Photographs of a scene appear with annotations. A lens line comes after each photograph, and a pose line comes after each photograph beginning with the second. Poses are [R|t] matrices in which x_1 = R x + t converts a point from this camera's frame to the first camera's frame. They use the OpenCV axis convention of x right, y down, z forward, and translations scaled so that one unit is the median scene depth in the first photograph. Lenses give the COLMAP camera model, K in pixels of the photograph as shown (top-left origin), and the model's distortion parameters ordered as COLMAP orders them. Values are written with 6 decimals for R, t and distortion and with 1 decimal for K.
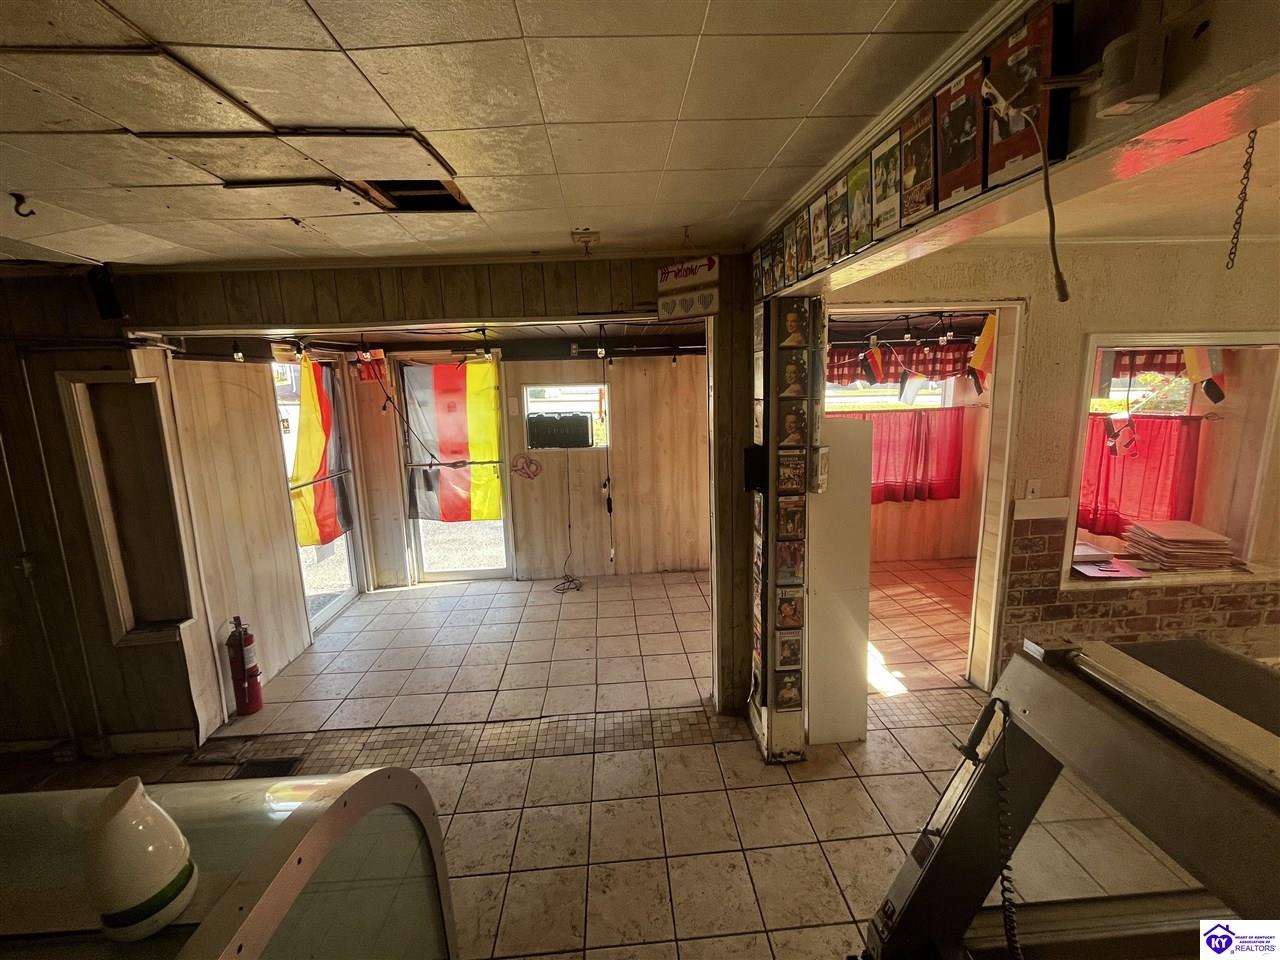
lens RADIAL K [[516.2, 0, 640.0], [0, 516.2, 480.0], [0, 0, 1]] dist [0.000328, 0.000004]
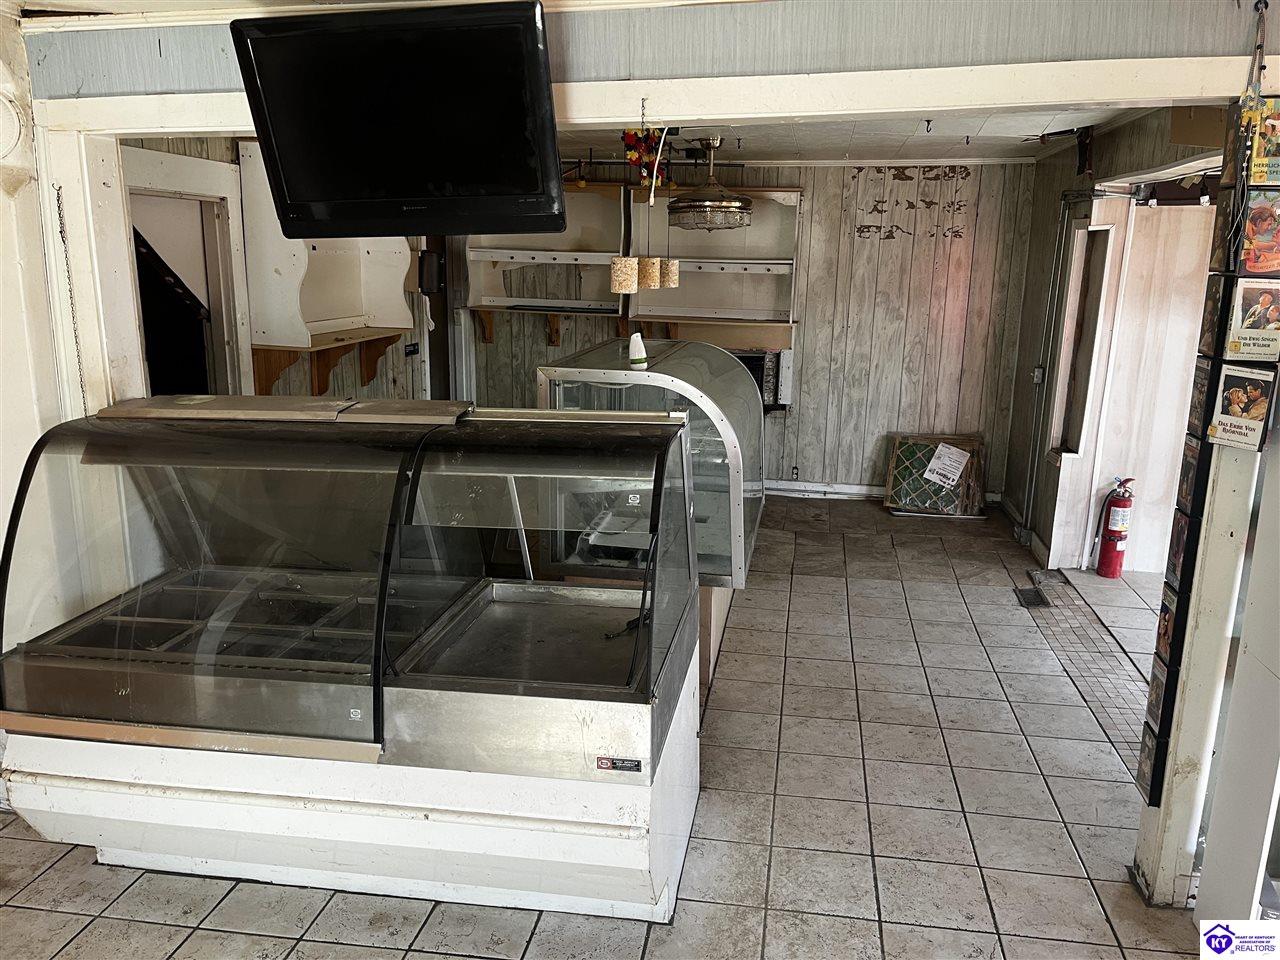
lens RADIAL K [[969.6, 0, 640.0], [0, 969.6, 480.0], [0, 0, 1]] dist [0.049081, 0.001282]
pose [[-0.240004, 0.242827, -0.939911, 1.284405], [-0.178130, 0.940755, 0.288530, -0.106410], [0.954289, 0.236675, -0.182530, 0.520726]]
